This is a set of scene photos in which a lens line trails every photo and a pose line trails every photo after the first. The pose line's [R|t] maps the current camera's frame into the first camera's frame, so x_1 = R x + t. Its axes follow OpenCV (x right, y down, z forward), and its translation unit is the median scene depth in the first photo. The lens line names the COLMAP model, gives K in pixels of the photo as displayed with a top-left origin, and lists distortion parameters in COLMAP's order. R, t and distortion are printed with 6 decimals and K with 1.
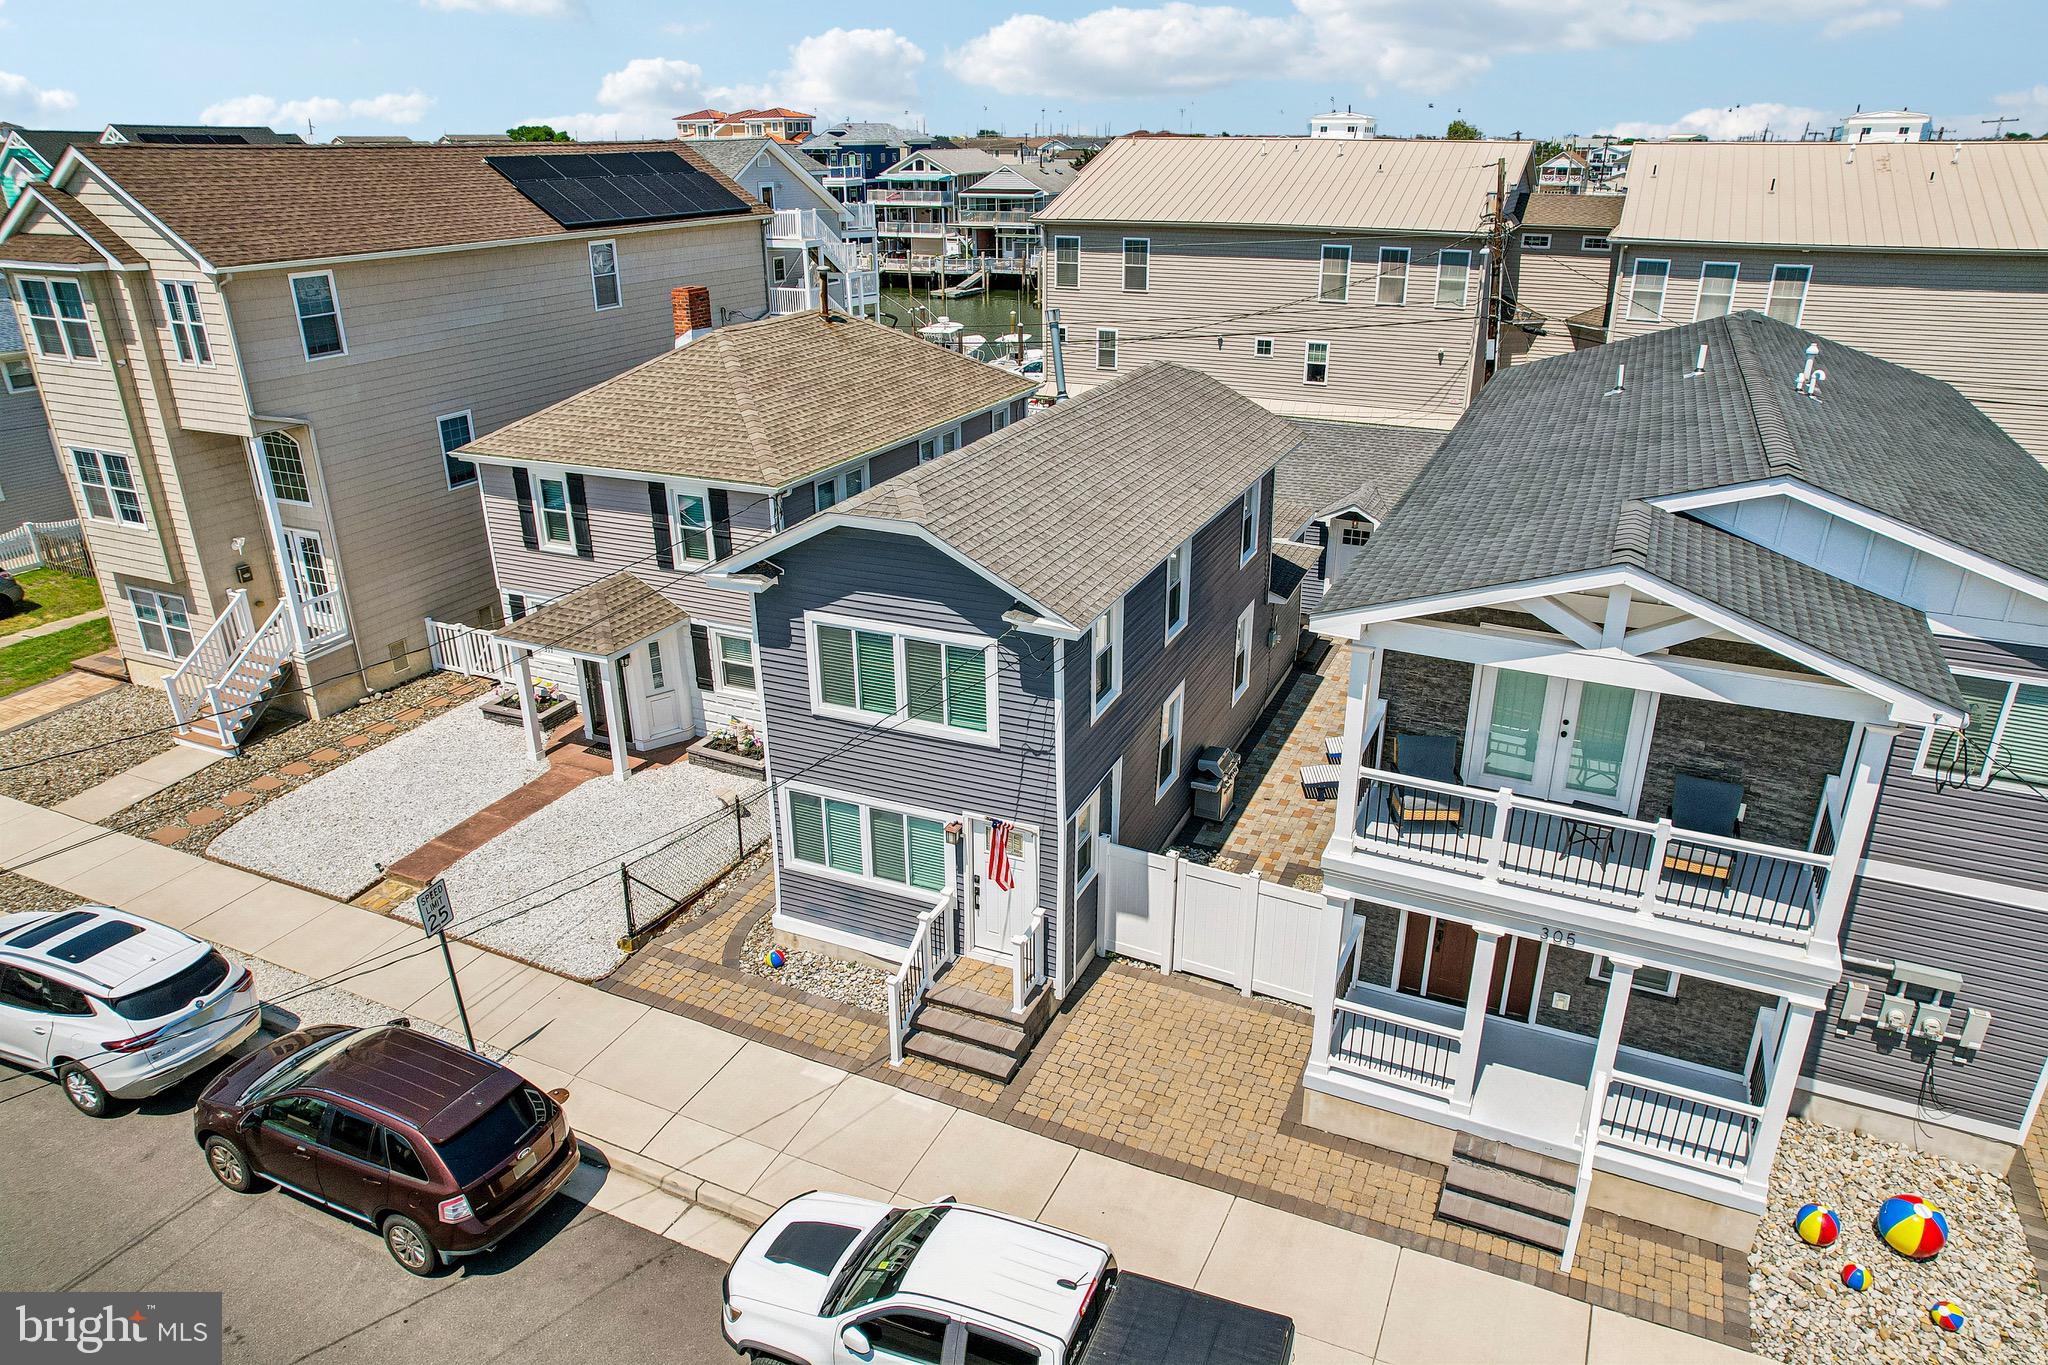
lens RADIAL K [[1300.1, 0, 1024.0], [0, 1300.1, 682.5], [0, 0, 1]] dist [-0.050887, -0.001067]
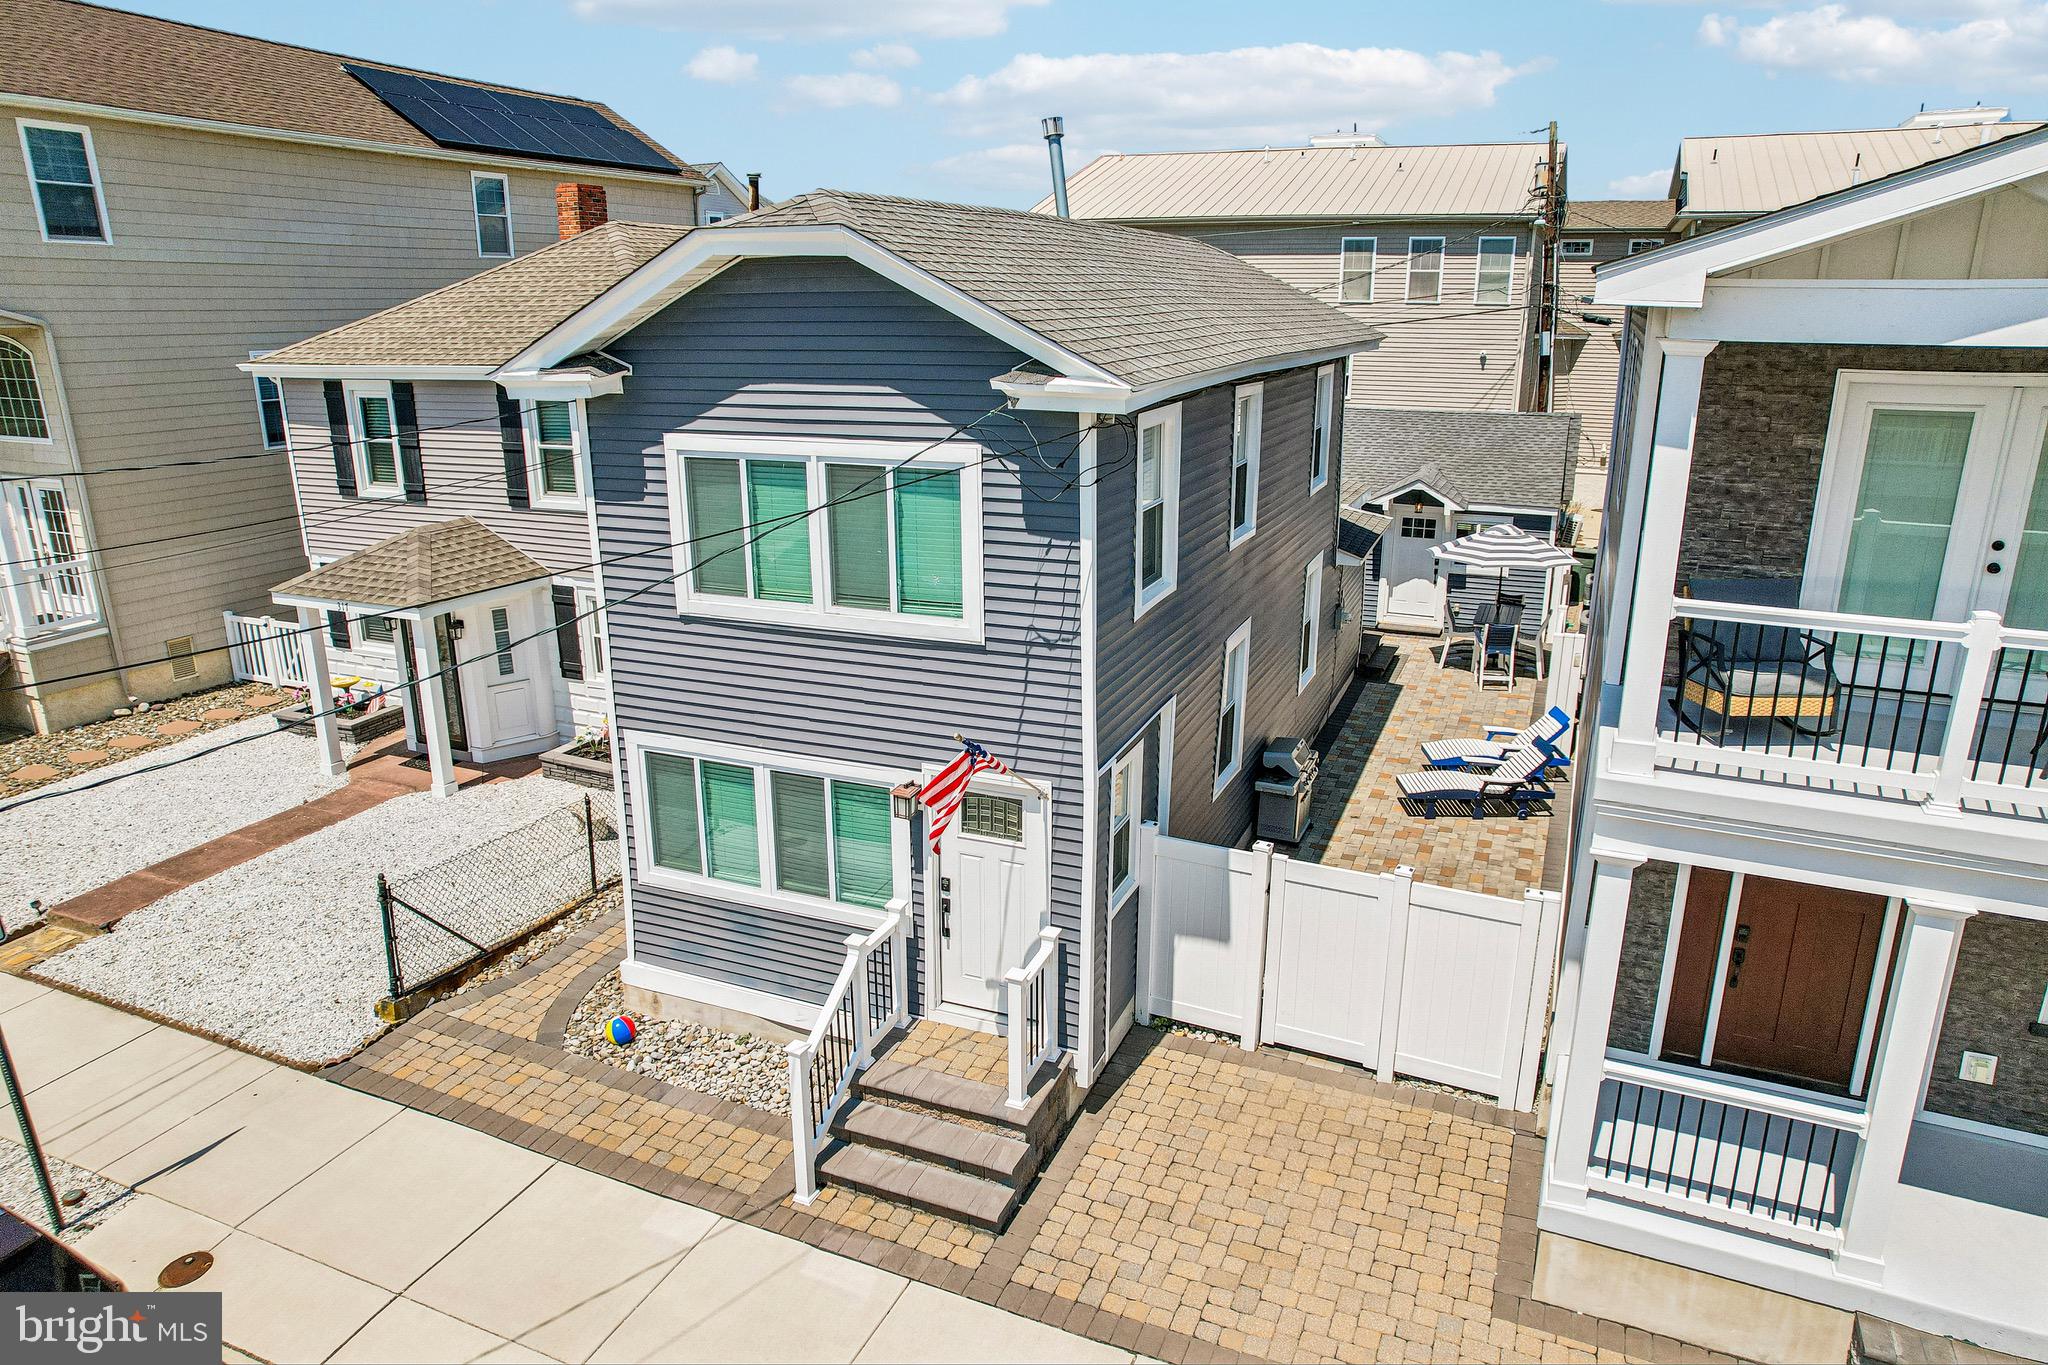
lens RADIAL K [[1309.3, 0, 1028.0], [0, 1309.3, 680.5], [0, 0, 1]] dist [-0.085578, 0.076778]
pose [[0.999649, -0.002409, 0.026392, -0.013189], [0.005231, 0.994201, -0.107407, 0.116780], [-0.025981, 0.107508, 0.993865, 0.369010]]
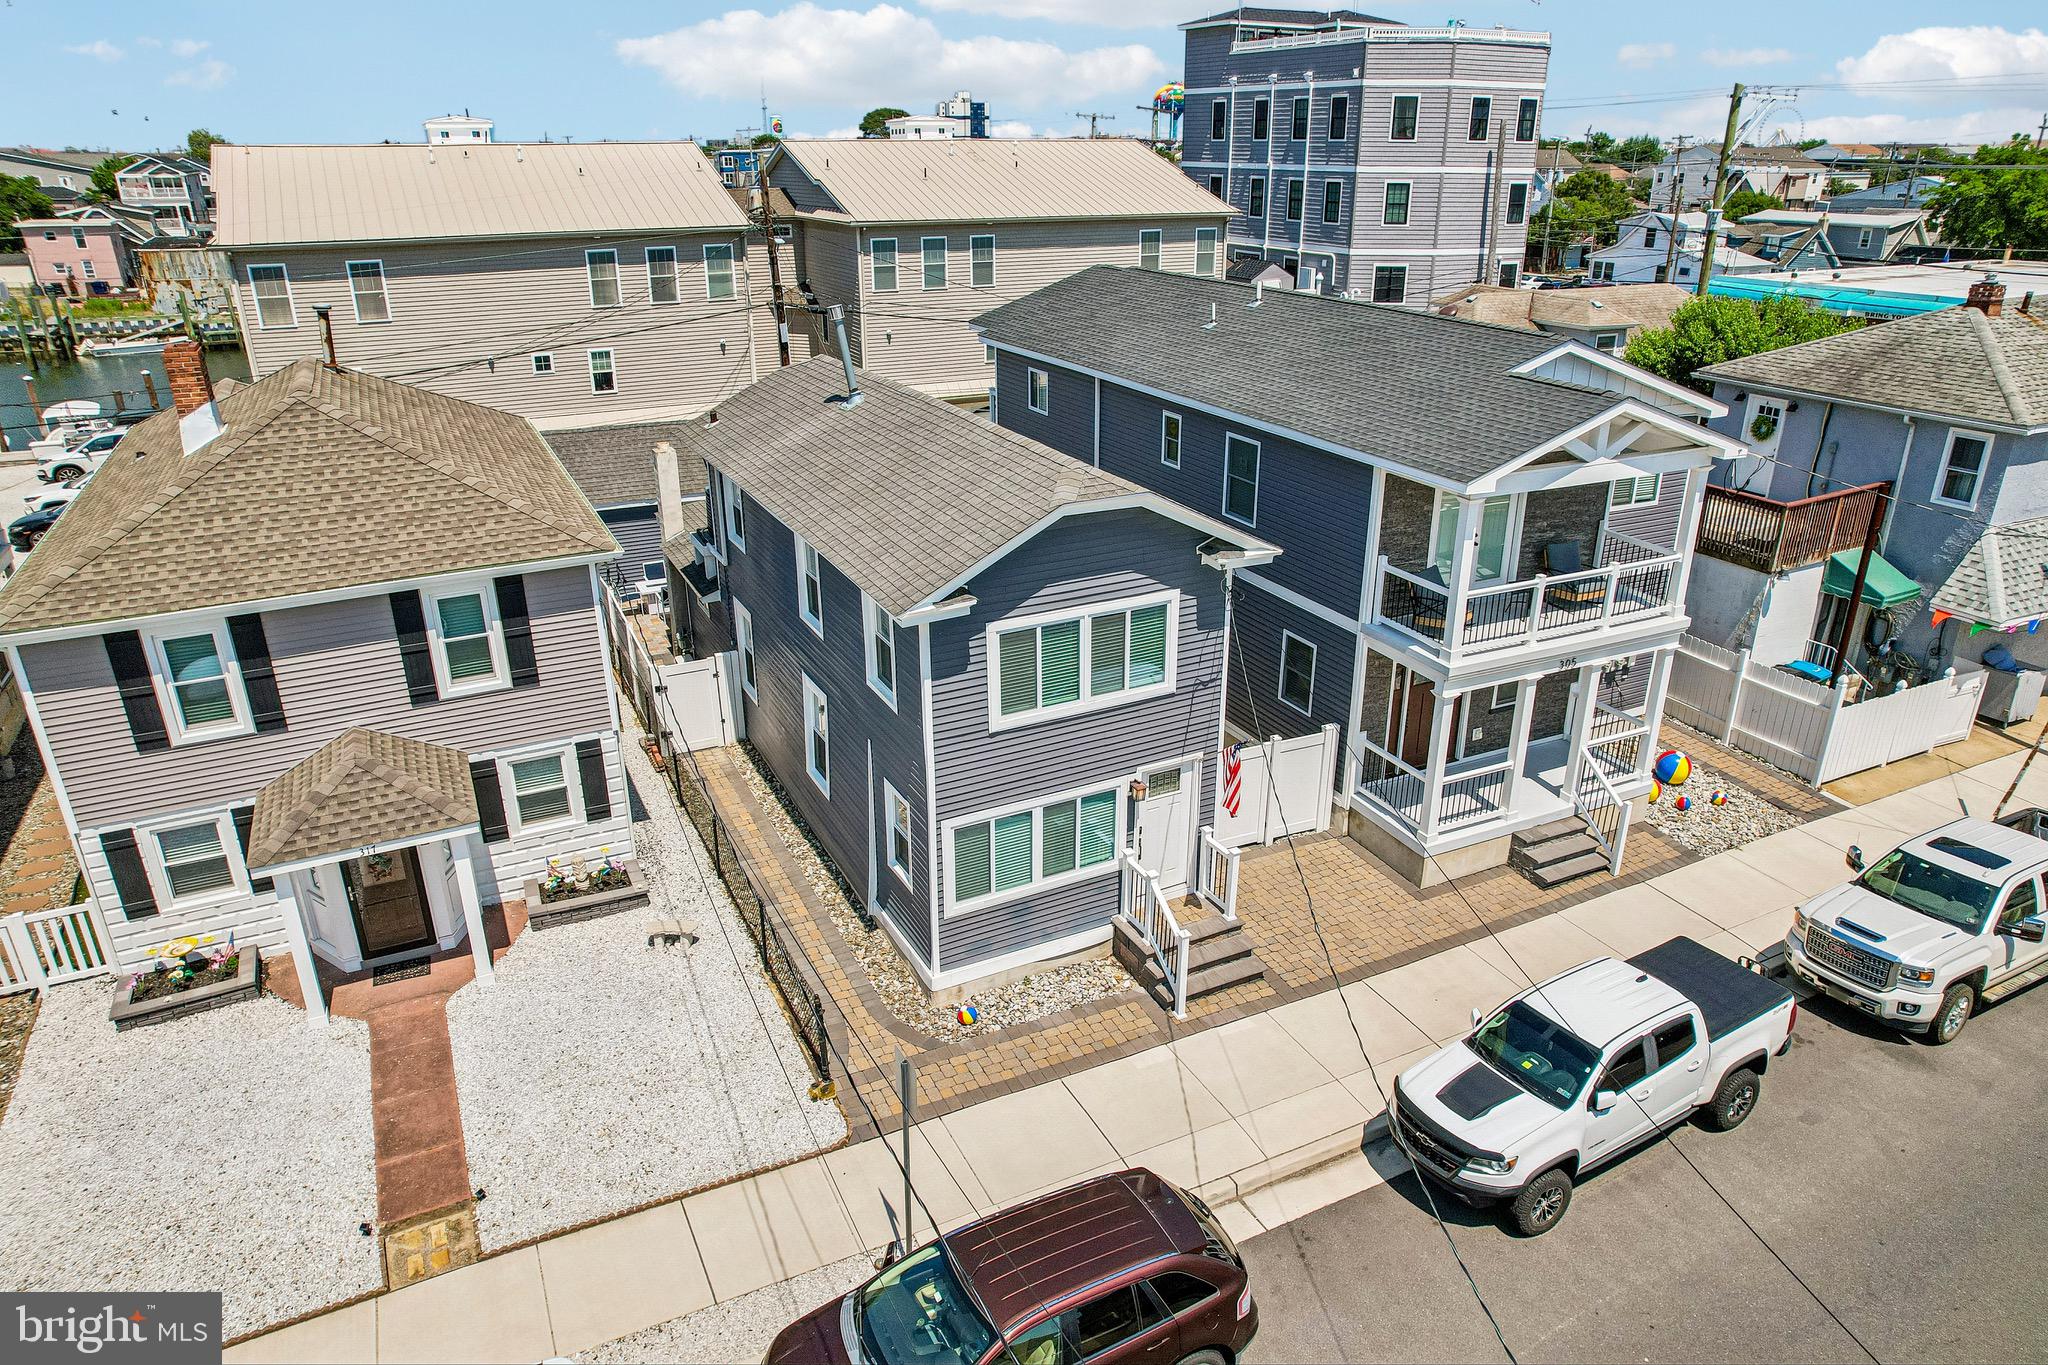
lens RADIAL K [[1309.3, 0, 1028.0], [0, 1309.3, 680.5], [0, 0, 1]] dist [-0.085578, 0.076778]
pose [[0.632842, -0.294388, 0.716133, -0.774817], [0.301551, 0.945583, 0.122232, -0.113699], [-0.713147, 0.138598, 0.687177, 0.308074]]
